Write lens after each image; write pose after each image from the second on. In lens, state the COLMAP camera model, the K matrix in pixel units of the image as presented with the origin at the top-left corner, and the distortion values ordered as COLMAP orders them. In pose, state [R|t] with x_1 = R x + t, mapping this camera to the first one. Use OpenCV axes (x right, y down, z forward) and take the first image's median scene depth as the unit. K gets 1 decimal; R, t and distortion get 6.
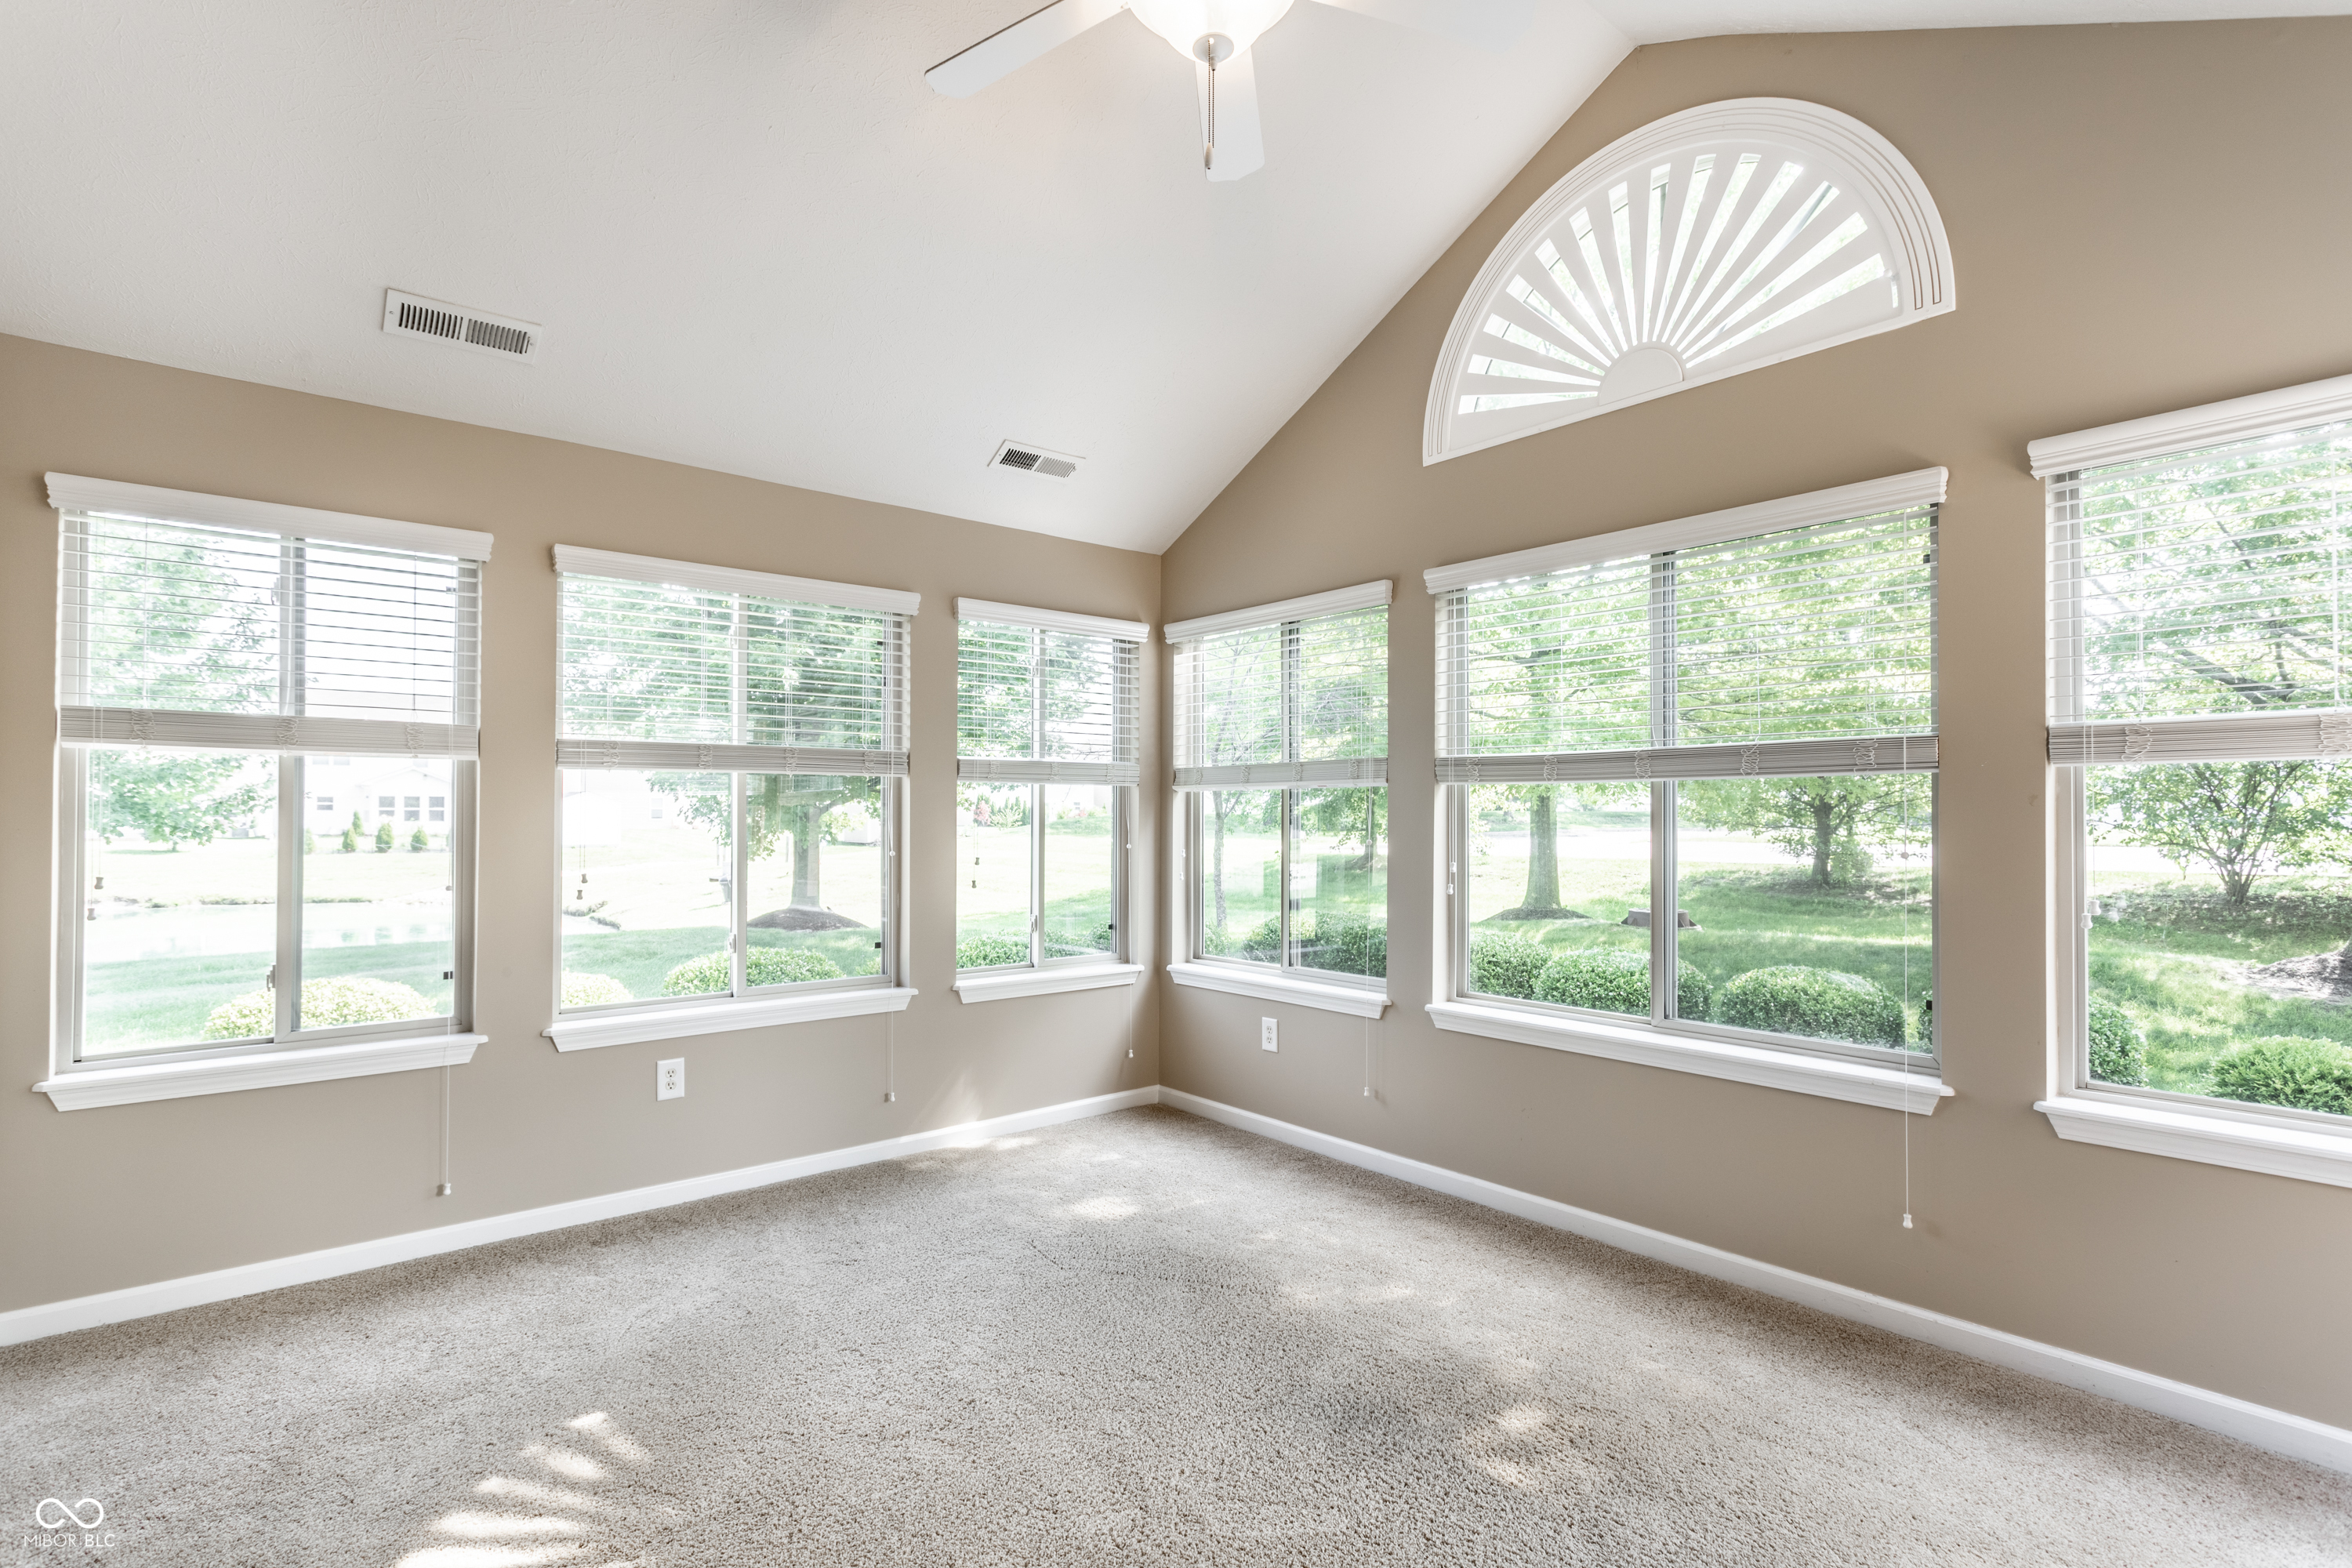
lens RADIAL K [[1142.1, 0, 1177.9], [0, 1142.1, 802.2], [0, 0, 1]] dist [-0.001473, 0.001532]
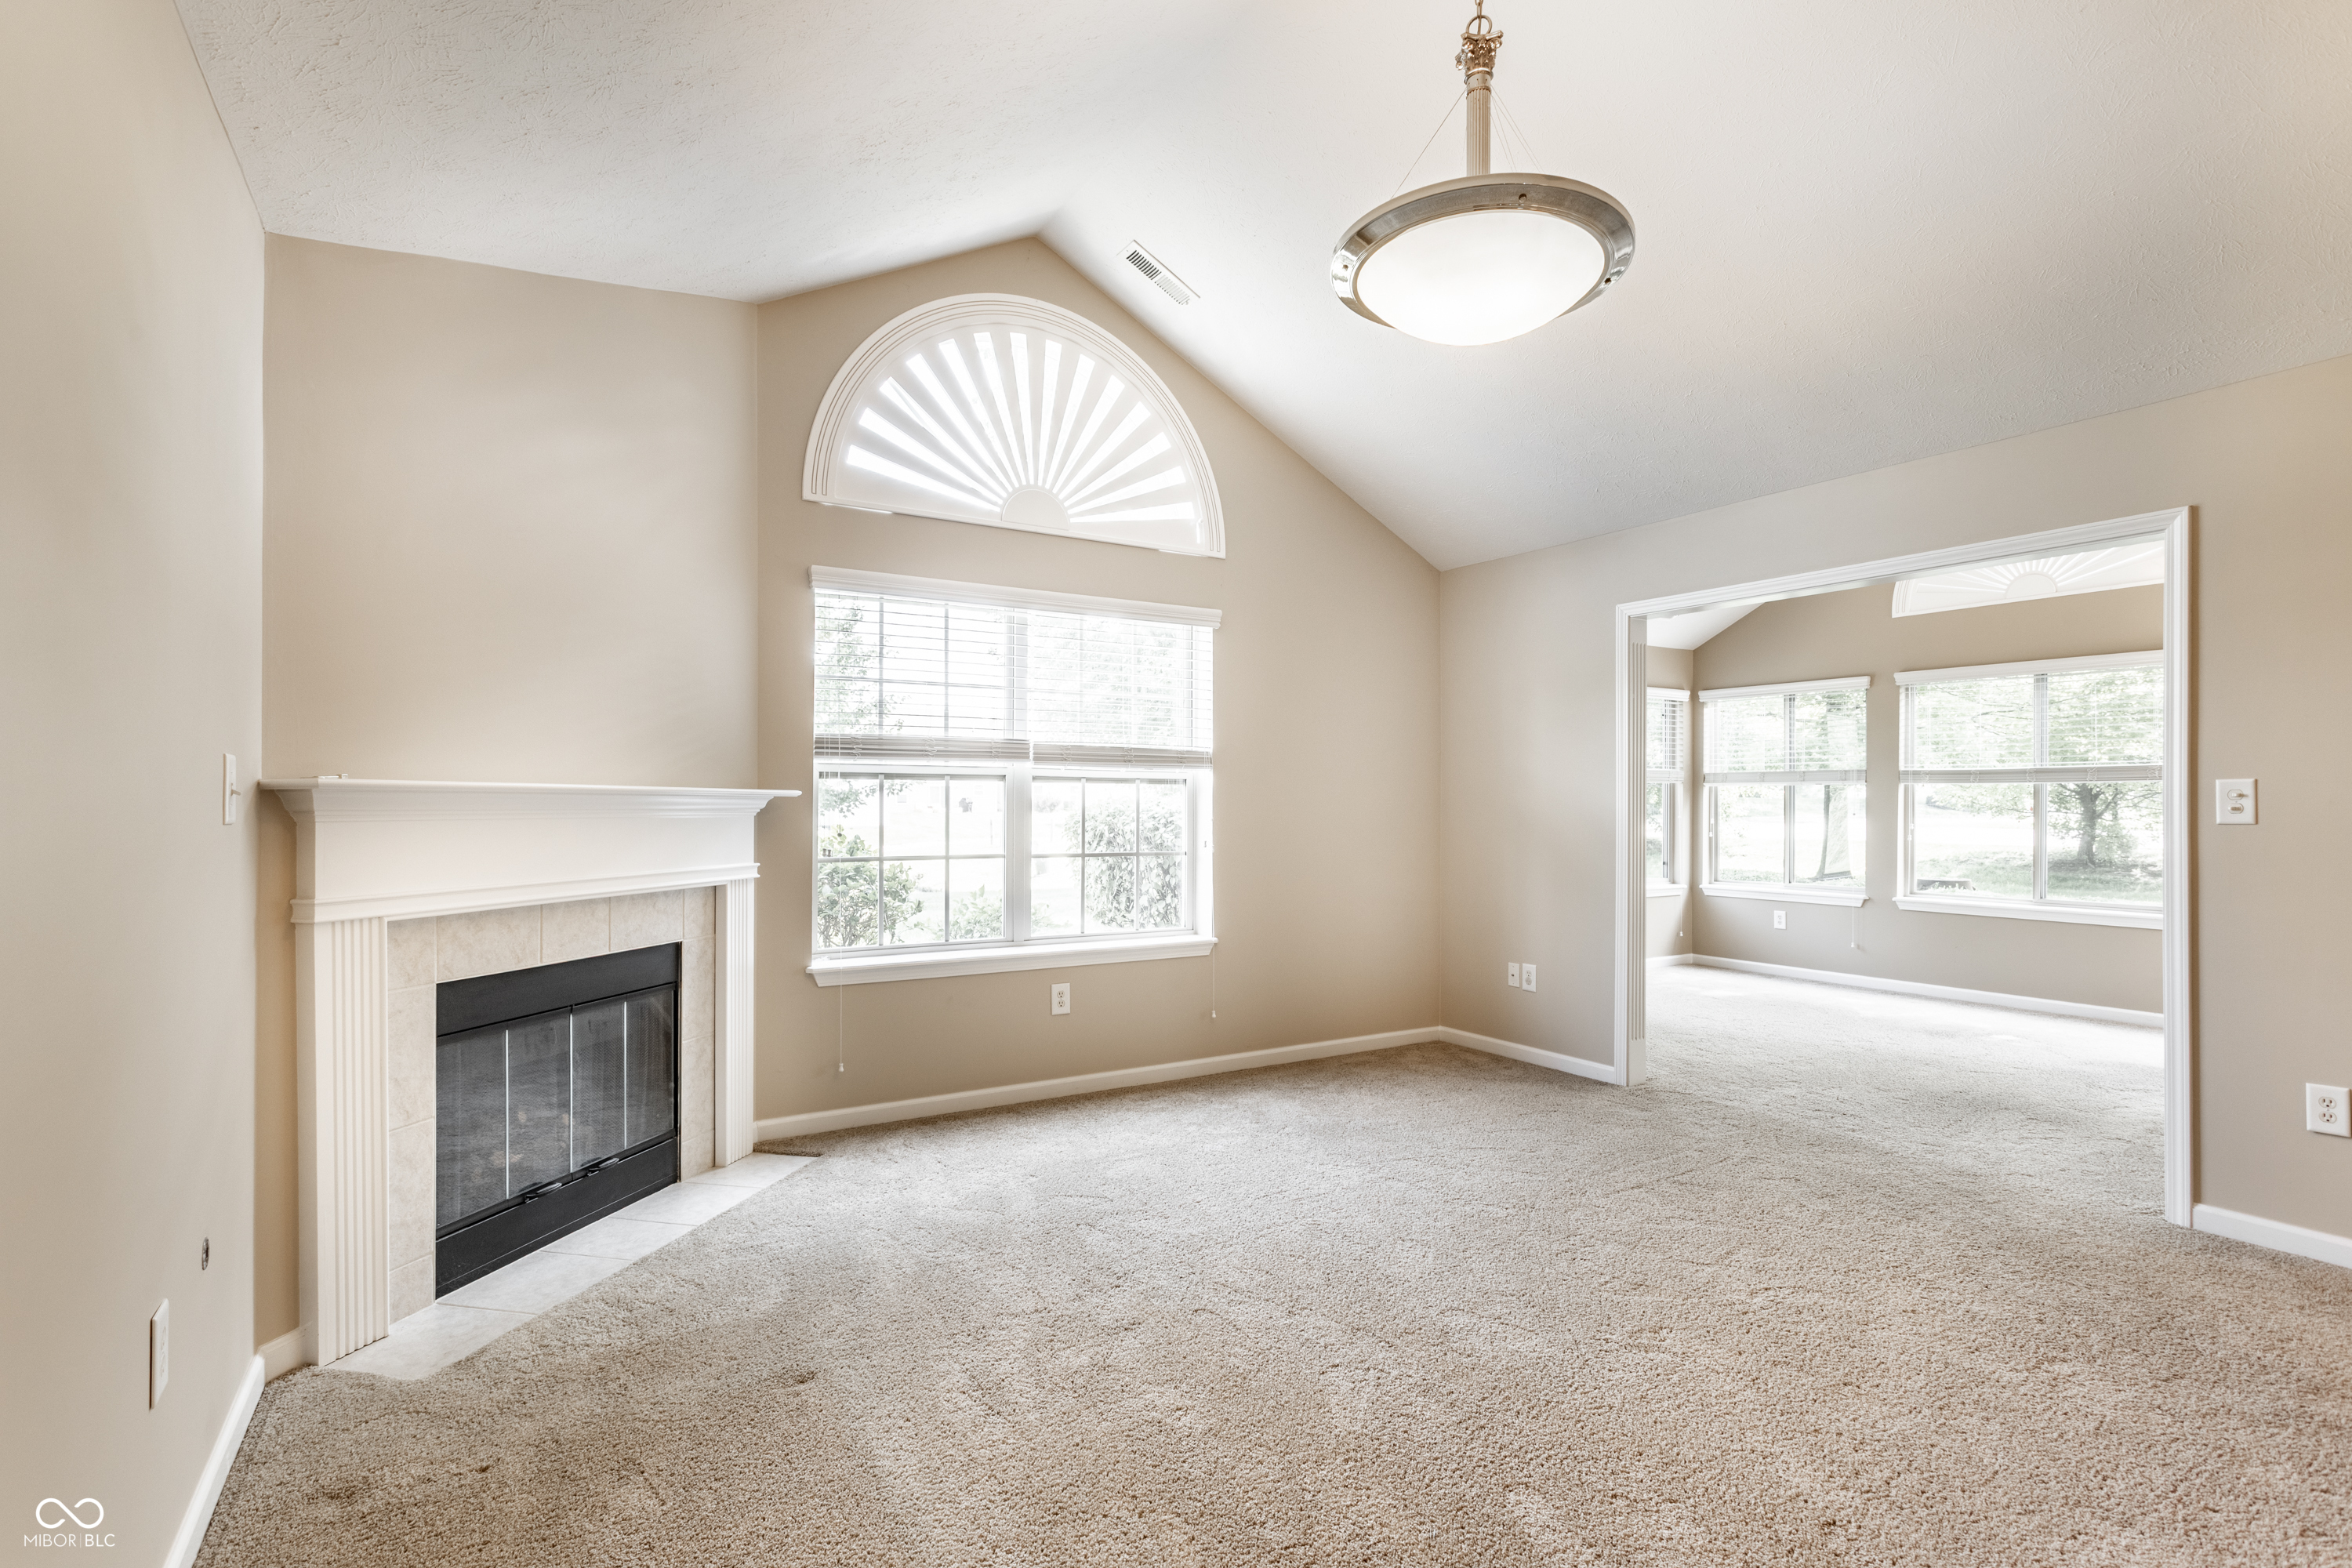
lens RADIAL K [[1142.1, 0, 1172.4], [0, 1142.1, 802.2], [0, 0, 1]] dist [-0.001473, 0.001532]
pose [[0.988377, 0.000346, -0.152021, -0.546861], [0.001381, 0.999936, 0.011252, -0.005985], [0.152016, -0.011331, 0.988313, -0.864848]]
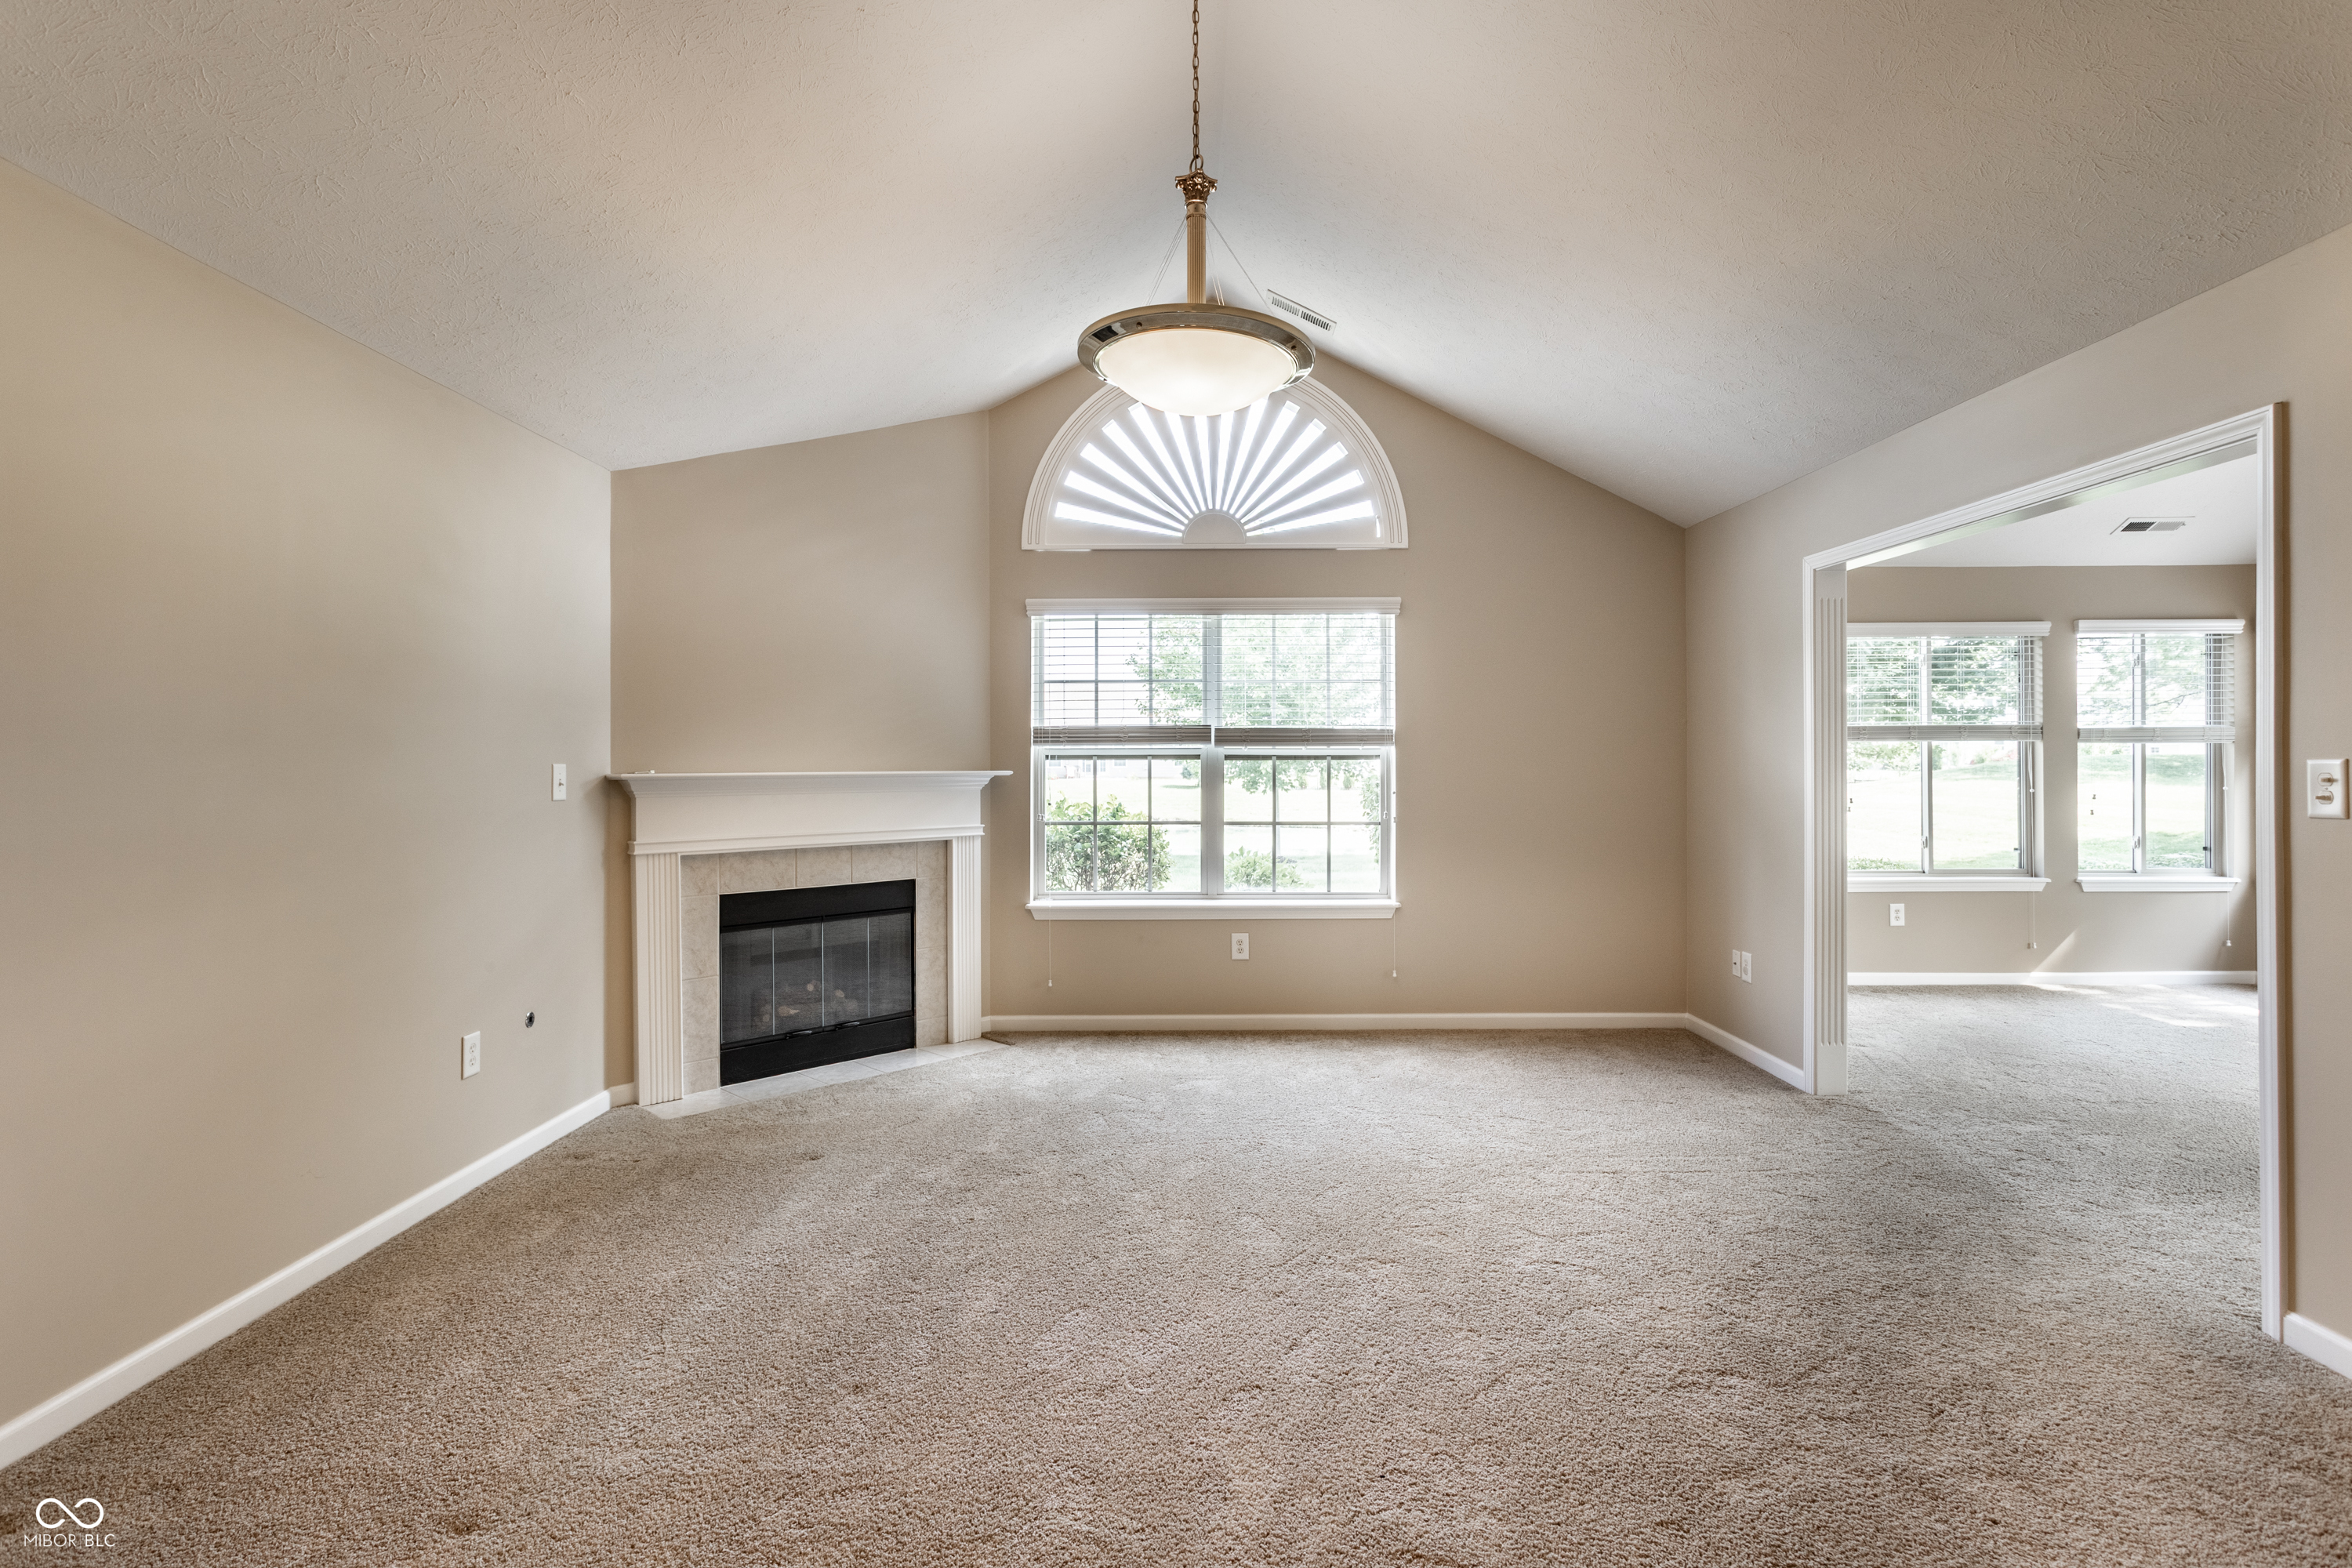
lens RADIAL K [[1142.1, 0, 1138.4], [0, 1142.1, 762.8], [0, 0, 1]] dist [-0.001473, 0.001532]
pose [[0.754114, -0.006198, -0.656715, -0.123759], [0.014982, 0.999858, 0.007768, -0.020171], [0.656573, -0.015697, 0.754099, -0.838795]]
